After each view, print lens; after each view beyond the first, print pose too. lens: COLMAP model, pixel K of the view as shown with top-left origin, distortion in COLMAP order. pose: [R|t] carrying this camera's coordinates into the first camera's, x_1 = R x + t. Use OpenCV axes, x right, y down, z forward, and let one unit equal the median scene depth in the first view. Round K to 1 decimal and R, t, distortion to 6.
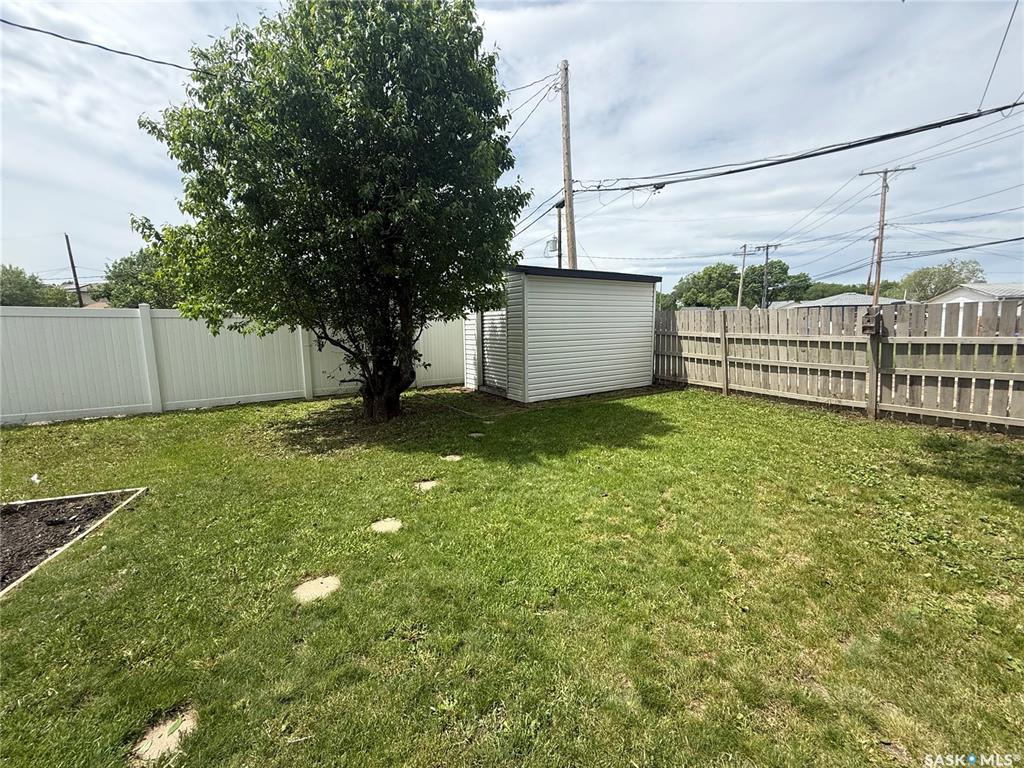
lens RADIAL K [[407.1, 0, 509.8], [0, 407.1, 381.0], [0, 0, 1]] dist [0.002265, -0.000780]
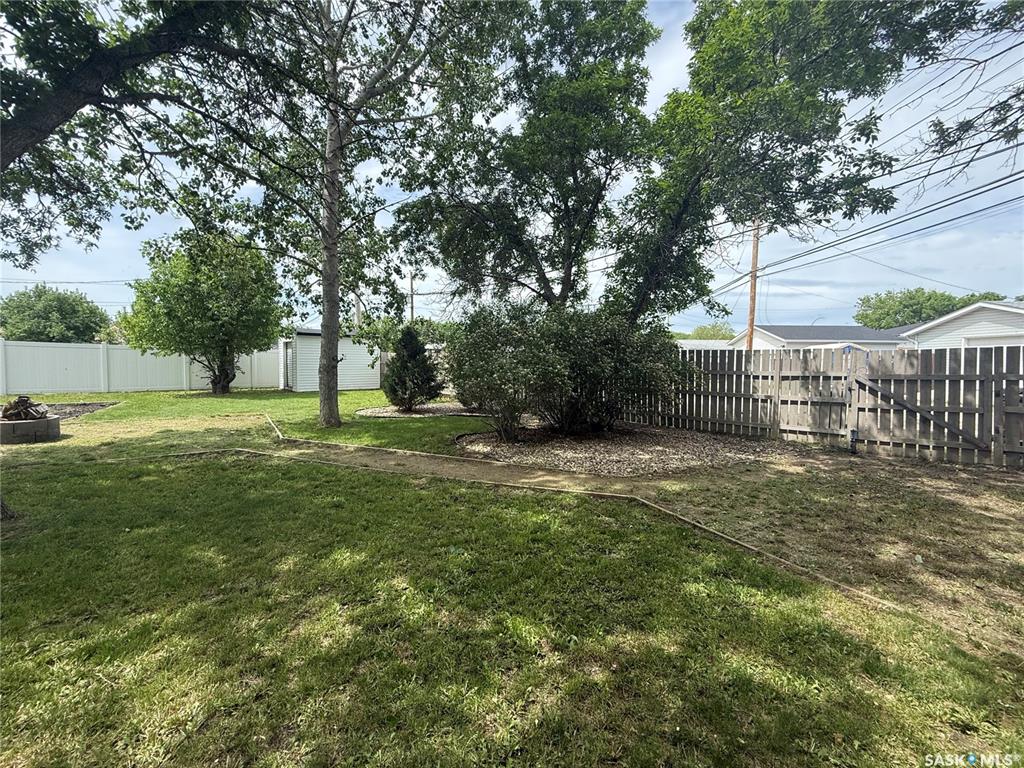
lens RADIAL K [[407.1, 0, 510.6], [0, 407.1, 380.9], [0, 0, 1]] dist [0.002265, -0.000780]
pose [[0.980860, 0.018236, 0.193858, 0.765021], [-0.002067, 0.996524, -0.083283, 0.181239], [-0.194703, 0.081288, 0.977488, -1.432433]]
